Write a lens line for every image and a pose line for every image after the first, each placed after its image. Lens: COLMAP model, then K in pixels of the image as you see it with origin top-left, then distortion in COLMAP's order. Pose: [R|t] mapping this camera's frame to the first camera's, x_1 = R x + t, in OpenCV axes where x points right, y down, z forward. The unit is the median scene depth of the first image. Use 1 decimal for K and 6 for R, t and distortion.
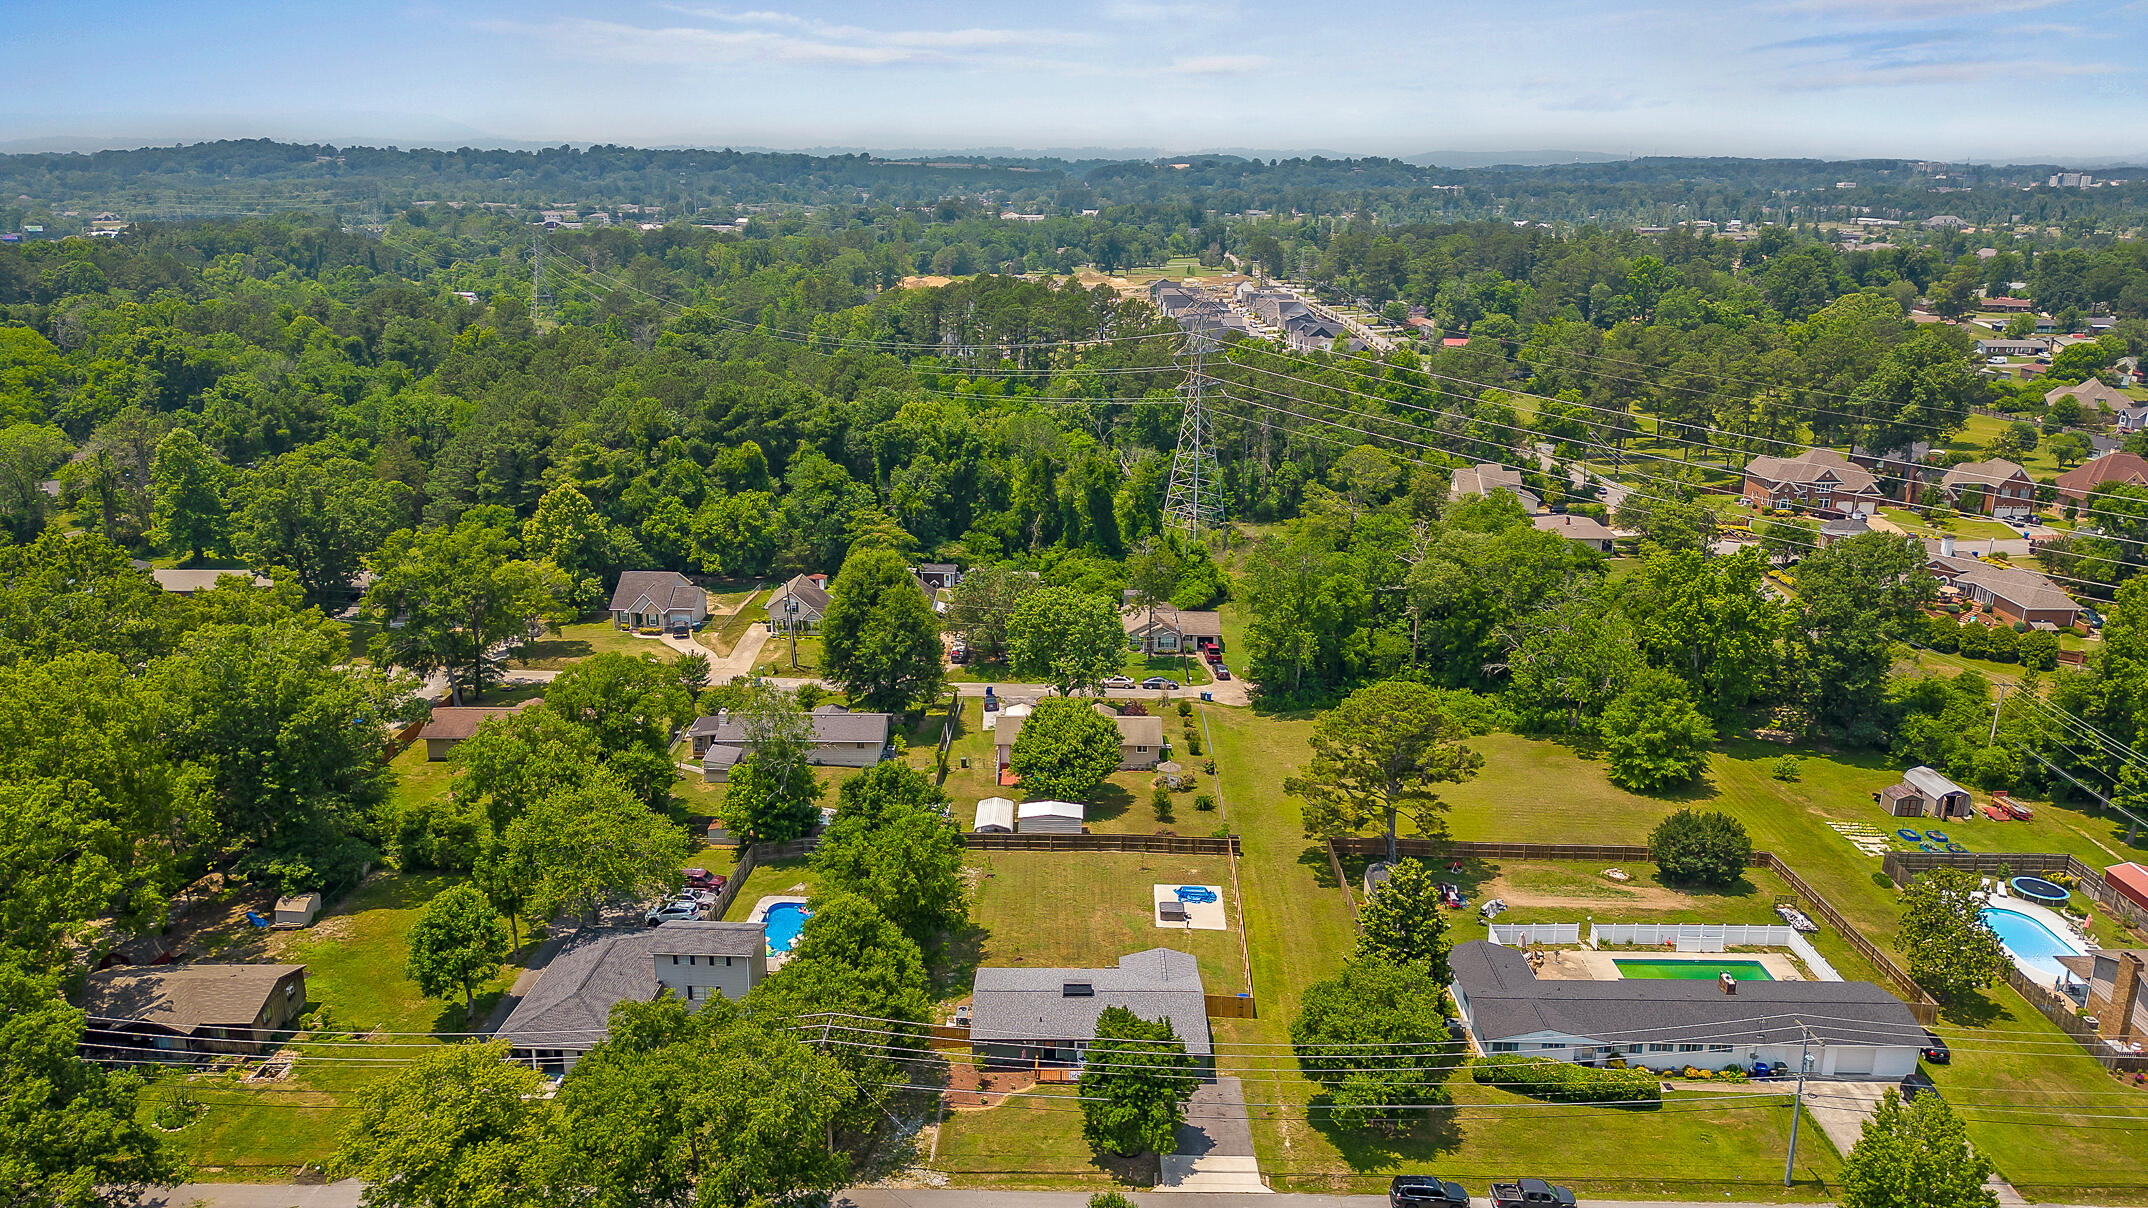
lens RADIAL K [[1508.2, 0, 1069.6], [0, 1508.2, 584.7], [0, 0, 1]] dist [0.057451, -0.044392]
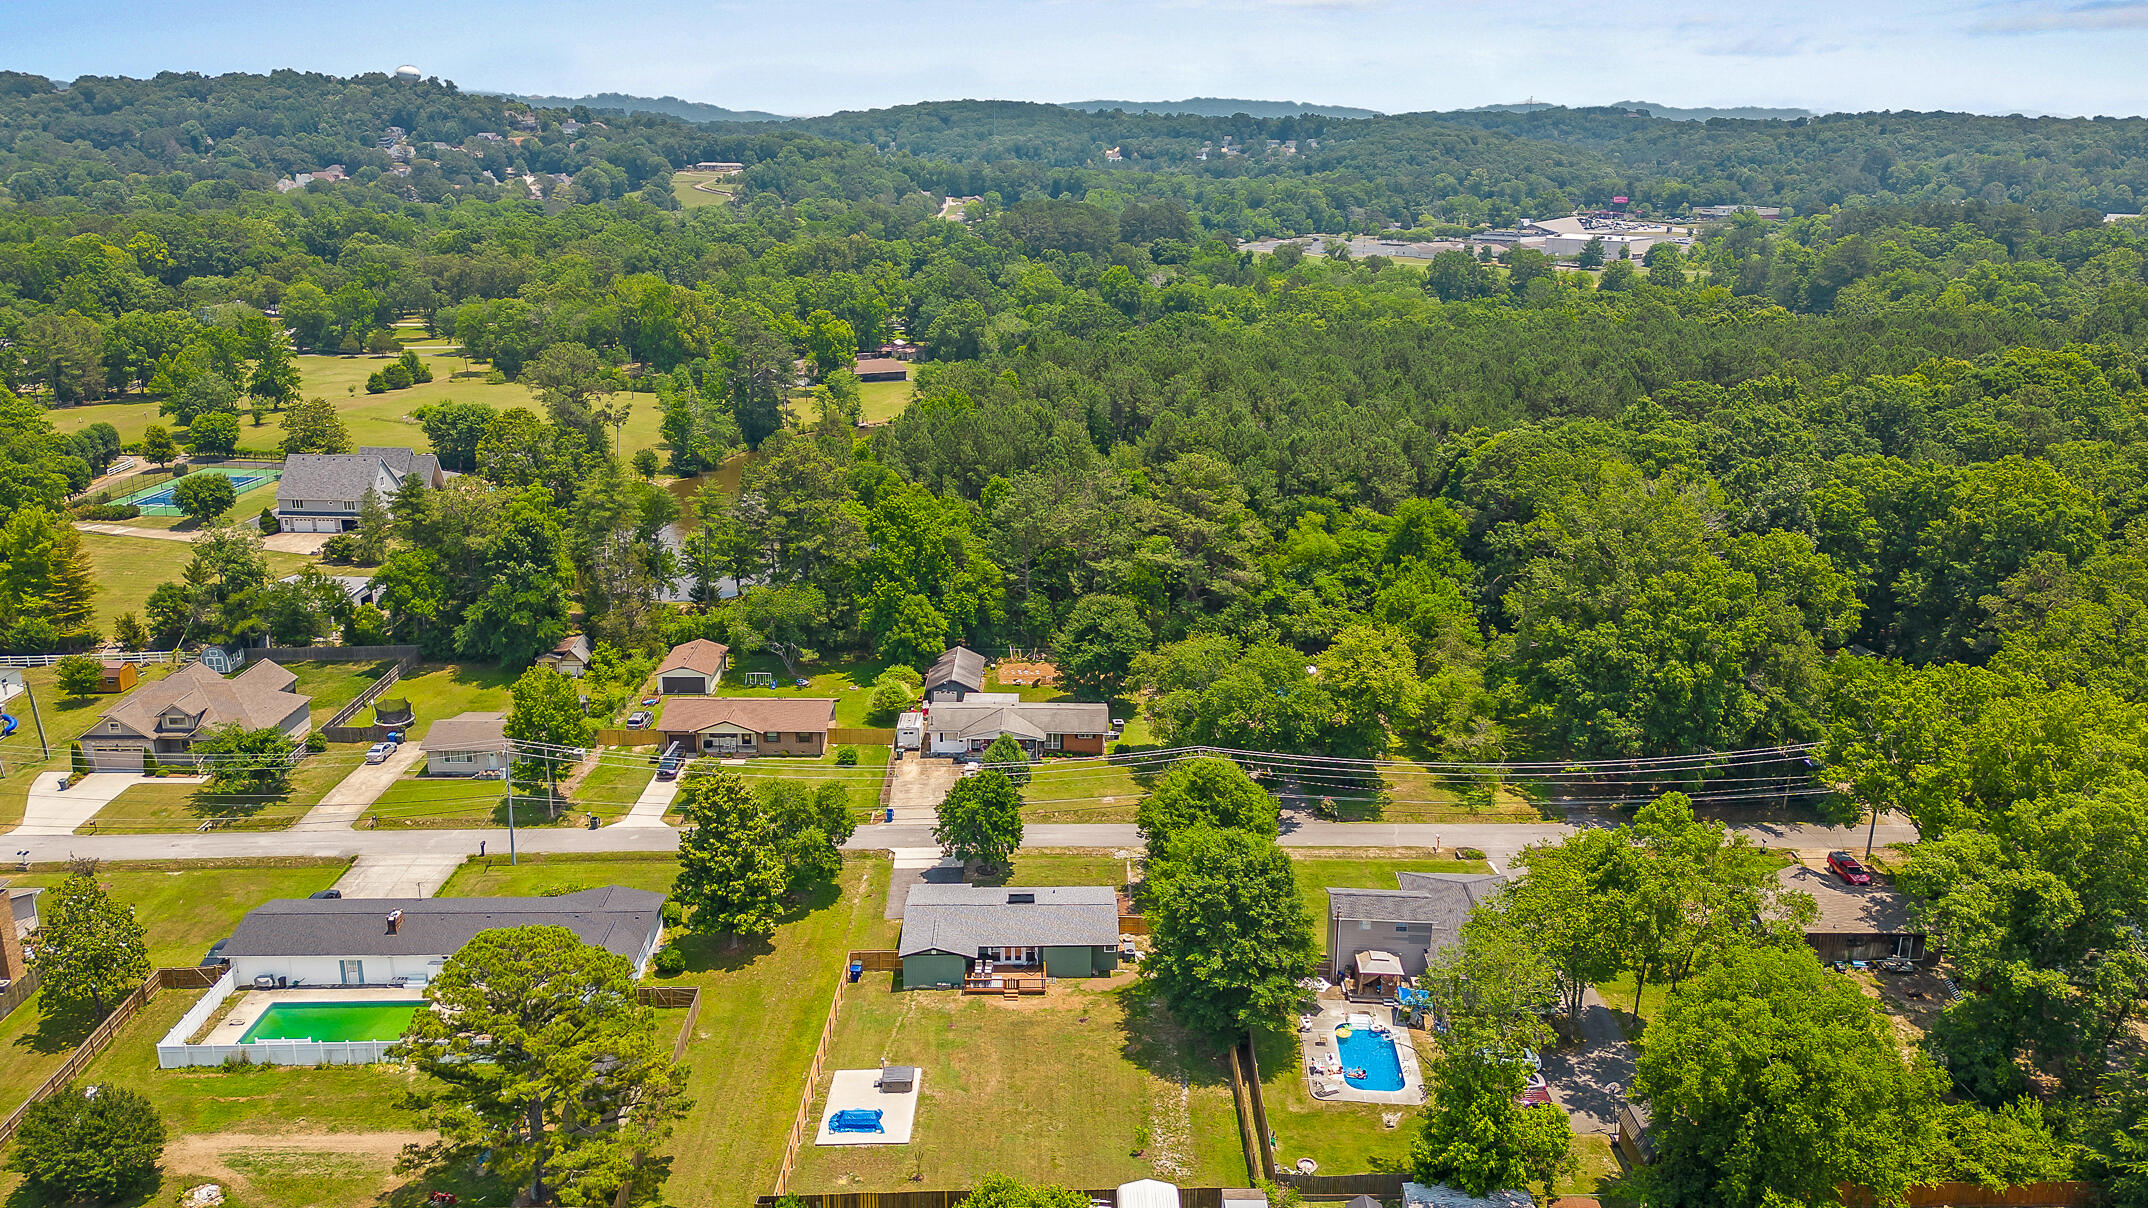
lens RADIAL K [[1508.2, 0, 1069.6], [0, 1508.2, 584.7], [0, 0, 1]] dist [0.057451, -0.044392]
pose [[-0.999817, -0.000332, -0.019122, -0.007594], [-0.010280, 0.852449, 0.522709, -0.406107], [0.016127, 0.522810, -0.852297, 1.484937]]
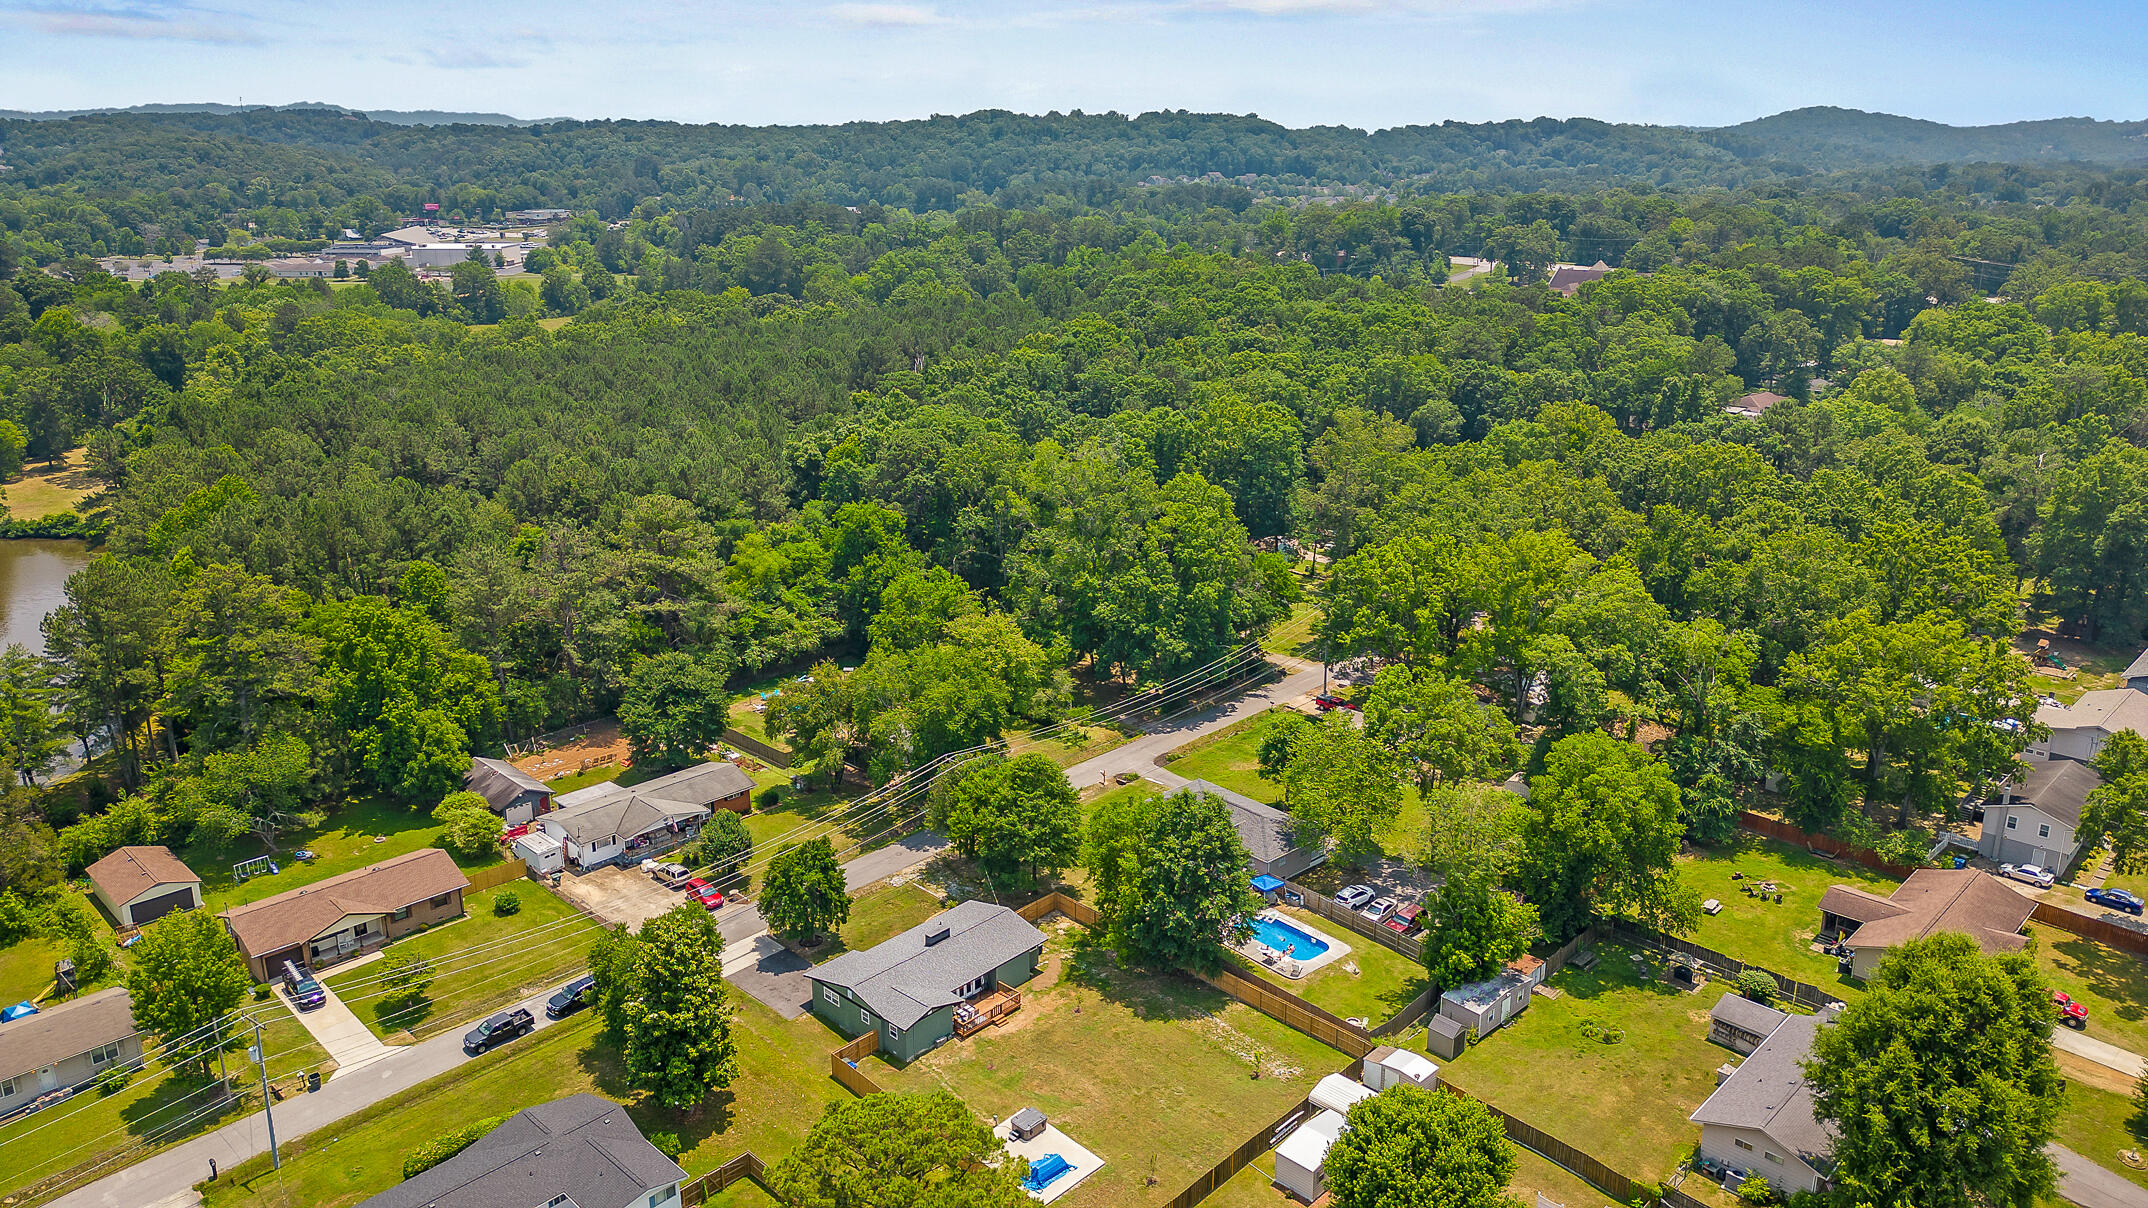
lens RADIAL K [[1499.9, 0, 1074.0], [0, 1499.9, 604.0], [0, 0, 1]] dist [0.001683, -0.003702]
pose [[-0.685184, 0.213723, -0.696309, 0.523052], [-0.190575, 0.870075, 0.454589, -0.373025], [0.702997, 0.444176, -0.555431, 1.284137]]
